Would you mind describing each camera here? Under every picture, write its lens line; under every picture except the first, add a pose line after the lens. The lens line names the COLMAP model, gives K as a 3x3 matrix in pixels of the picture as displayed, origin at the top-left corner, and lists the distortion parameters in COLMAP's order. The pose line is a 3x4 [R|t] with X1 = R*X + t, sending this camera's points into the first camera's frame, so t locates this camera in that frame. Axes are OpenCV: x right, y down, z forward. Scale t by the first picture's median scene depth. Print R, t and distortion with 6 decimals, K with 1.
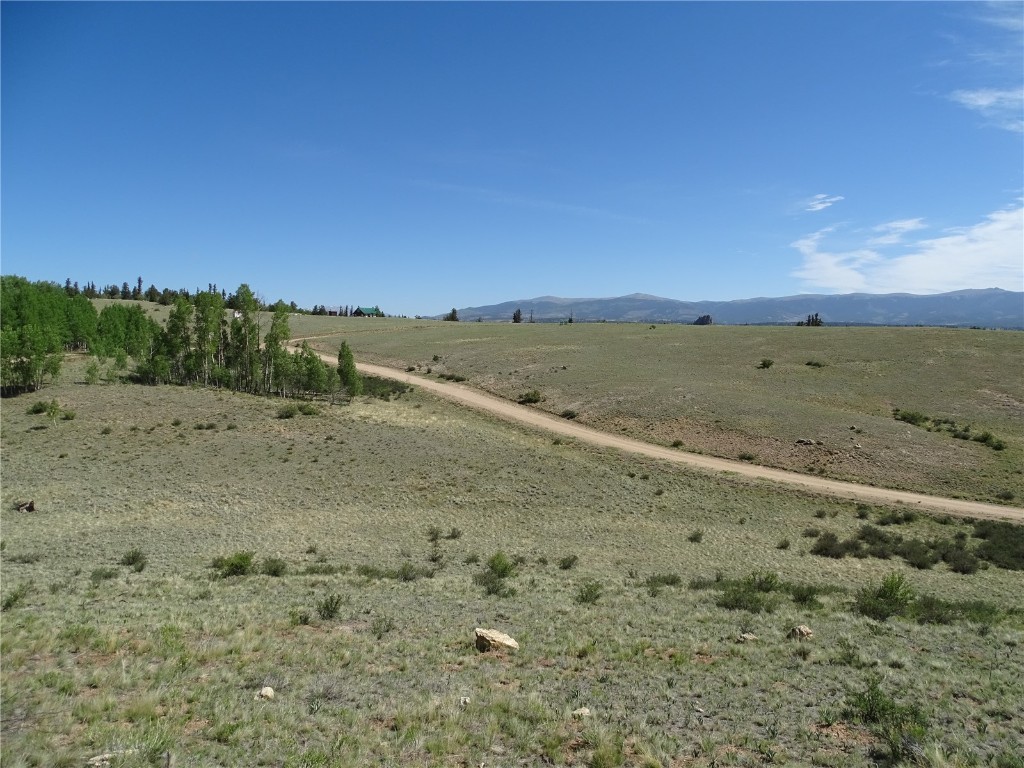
lens RADIAL K [[727.9, 0, 507.4], [0, 727.9, 381.4], [0, 0, 1]] dist [-0.007151, 0.022162]
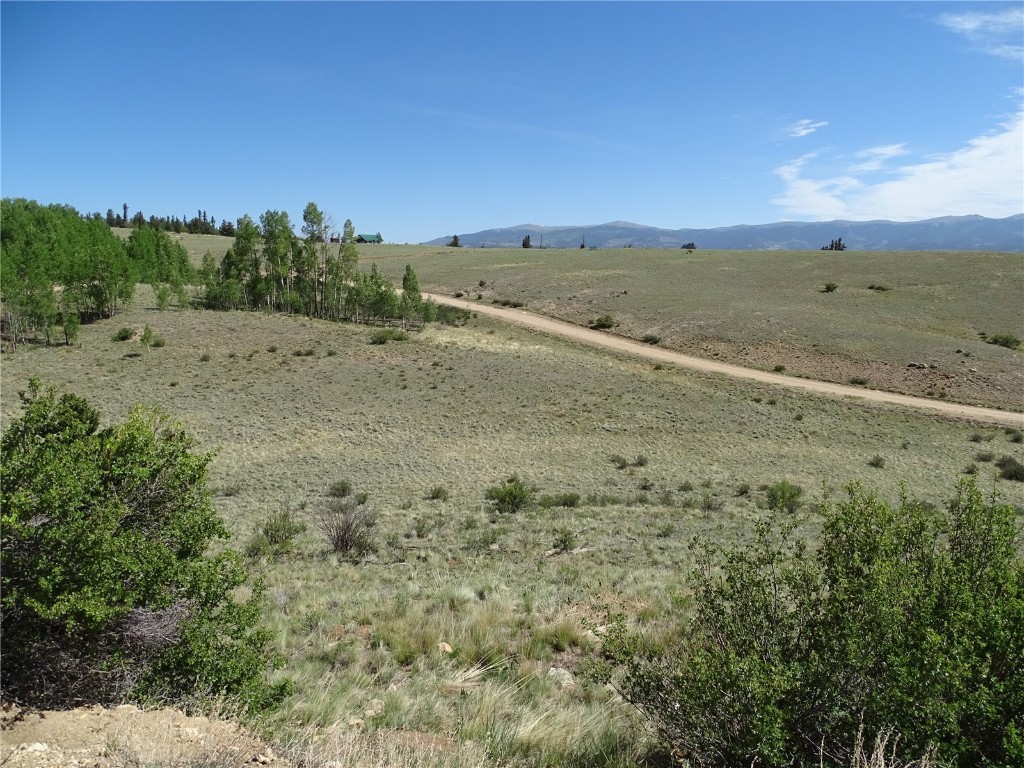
lens RADIAL K [[727.9, 0, 507.4], [0, 727.9, 381.4], [0, 0, 1]] dist [-0.007151, 0.022162]
pose [[0.999519, -0.007095, 0.030177, -0.142154], [0.004166, 0.995368, 0.096044, 0.006970], [-0.030719, -0.095872, 0.994920, 0.036476]]
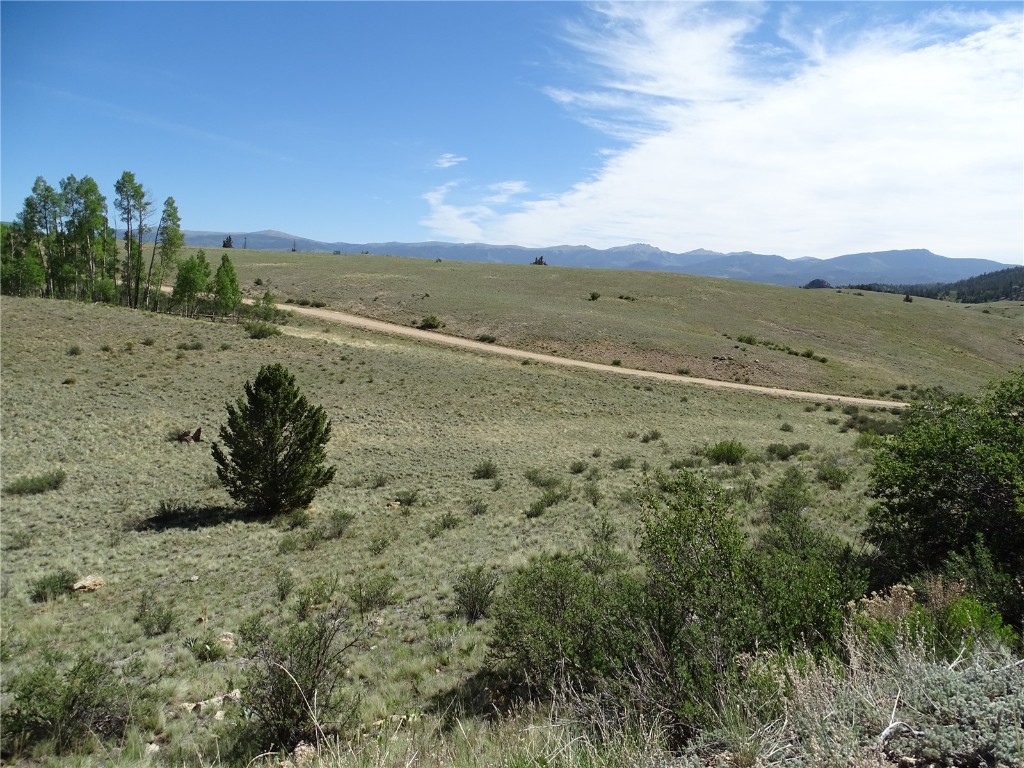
lens RADIAL K [[720.9, 0, 507.9], [0, 720.9, 379.8], [0, 0, 1]] dist [-0.003155, 0.000446]
pose [[0.877957, -0.027997, 0.477921, -0.385367], [-0.009337, 0.997097, 0.075564, 0.027465], [-0.478649, -0.070804, 0.875147, 0.109116]]
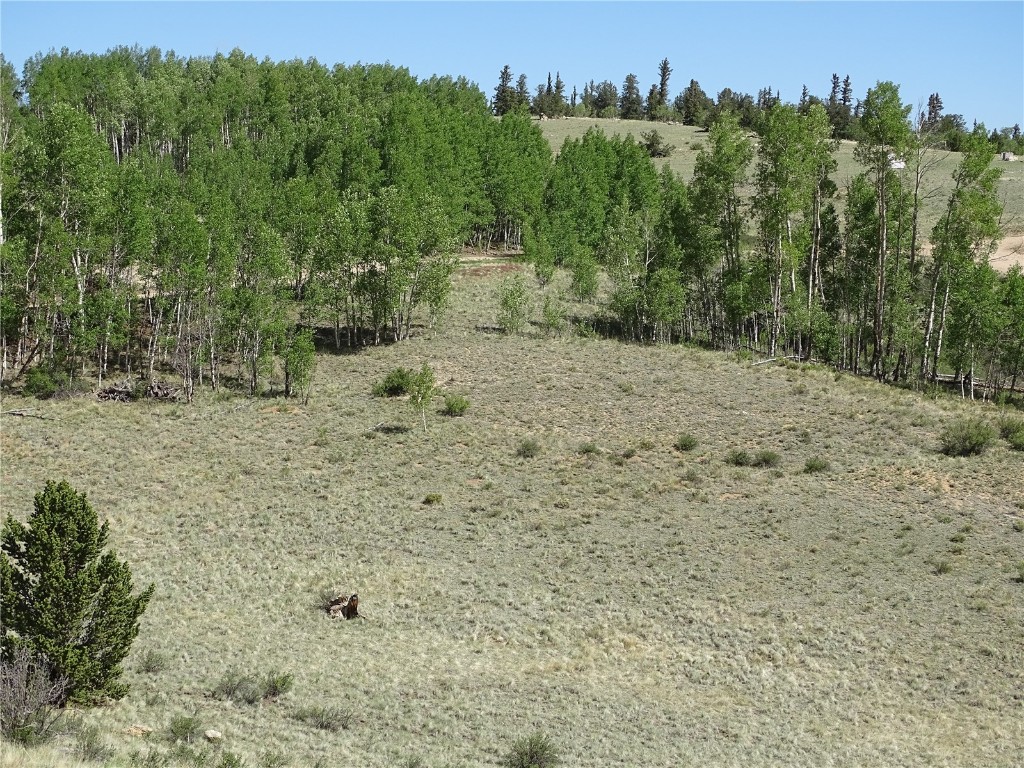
lens RADIAL K [[2124.5, 0, 490.6], [0, 2124.5, 385.8], [0, 0, 1]] dist [0.017750, 0.159411]
pose [[0.852854, 0.065344, -0.518044, 0.035566], [-0.058121, 0.997853, 0.030182, -0.001805], [0.518905, 0.004368, 0.854821, -0.023327]]
